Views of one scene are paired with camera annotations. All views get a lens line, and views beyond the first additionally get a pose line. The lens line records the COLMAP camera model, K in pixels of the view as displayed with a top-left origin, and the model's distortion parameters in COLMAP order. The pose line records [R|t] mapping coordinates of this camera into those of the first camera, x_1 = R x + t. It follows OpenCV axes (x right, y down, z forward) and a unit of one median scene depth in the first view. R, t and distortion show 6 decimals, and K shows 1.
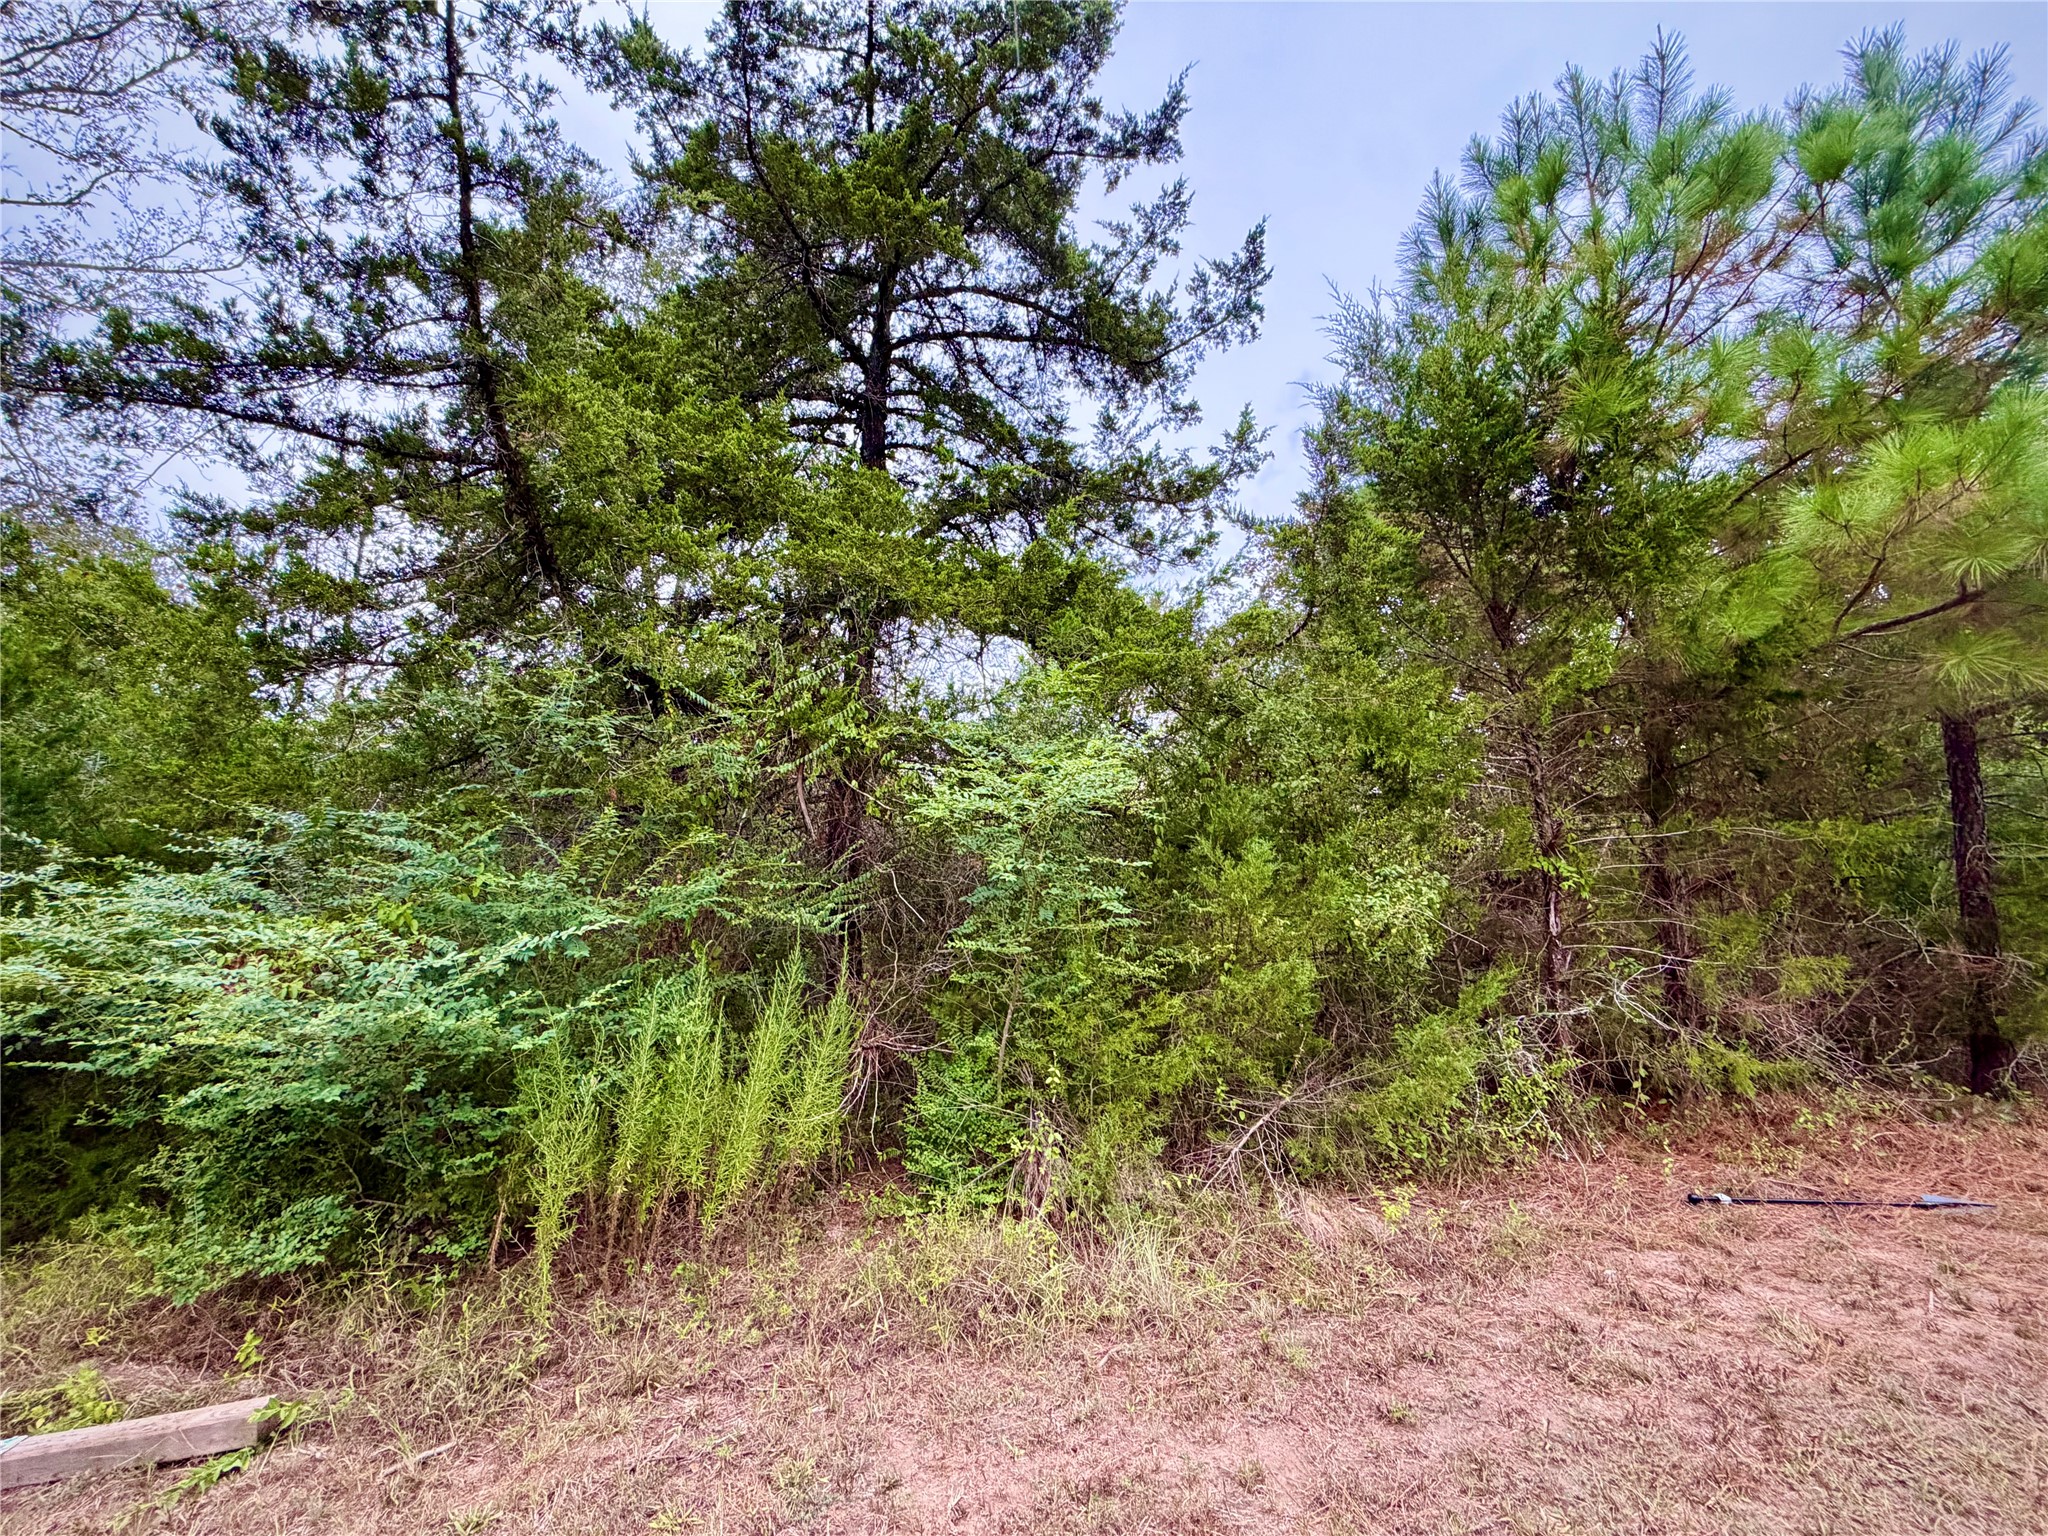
lens RADIAL K [[812.2, 0, 1024.0], [0, 812.2, 768.0], [0, 0, 1]] dist [-0.001670, -0.000515]
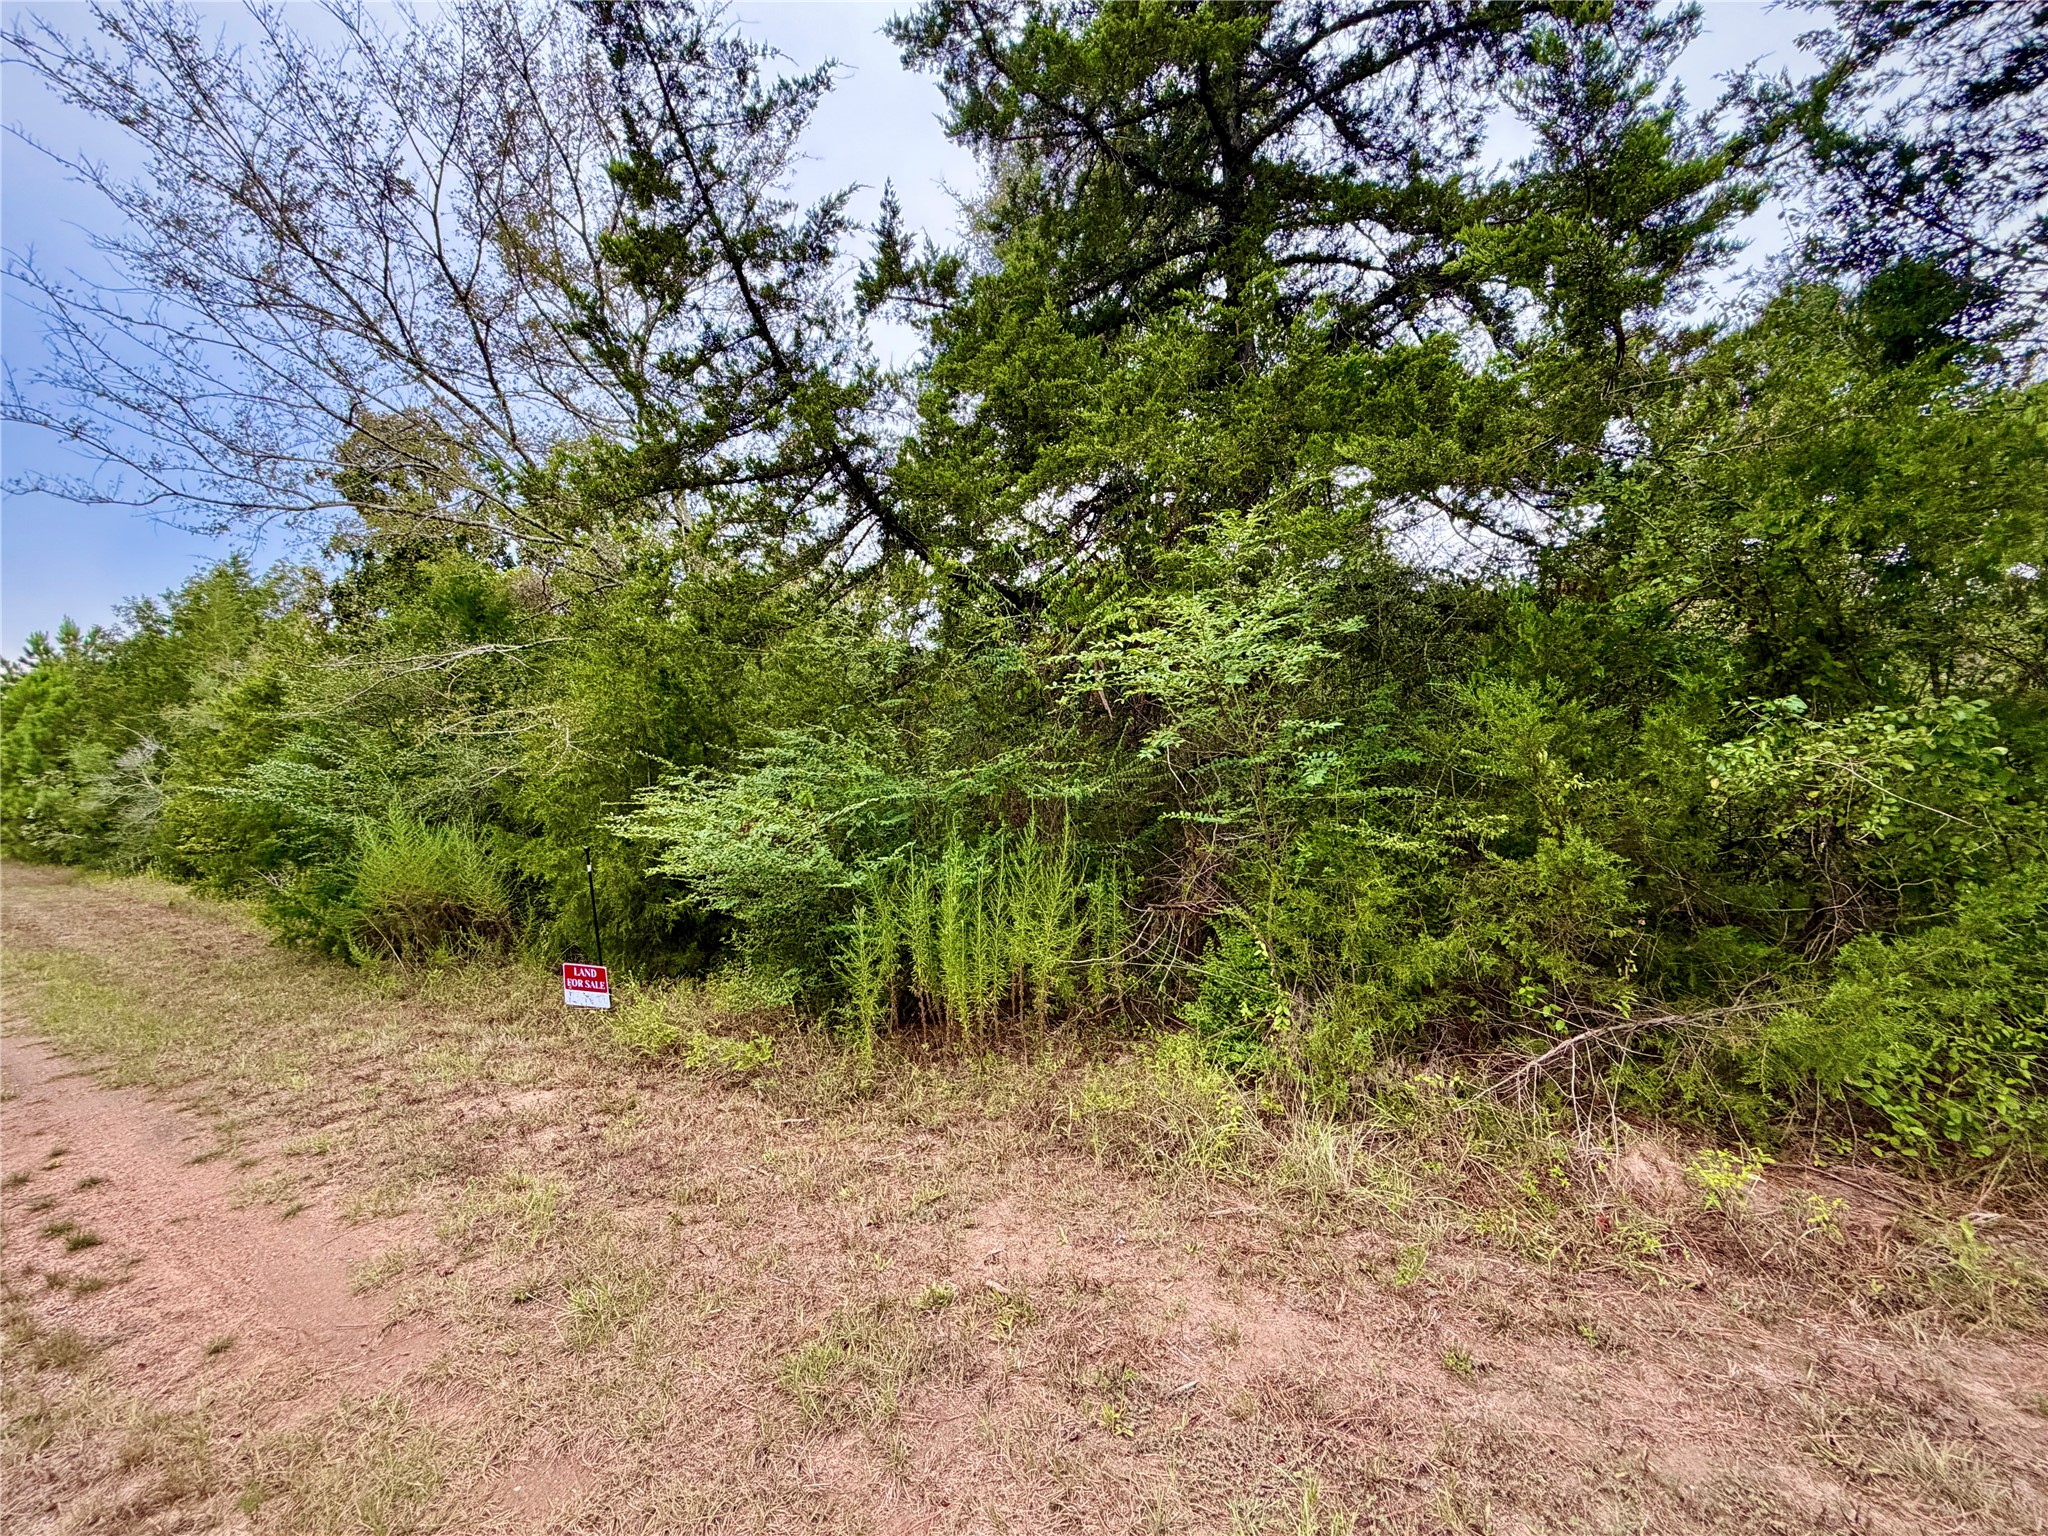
lens RADIAL K [[812.2, 0, 1024.0], [0, 812.2, 768.0], [0, 0, 1]] dist [-0.001670, -0.000515]
pose [[0.752490, -0.037022, -0.657562, 0.474538], [0.143482, 0.983653, 0.108815, 0.021946], [0.642784, -0.176230, 0.745501, 0.129830]]
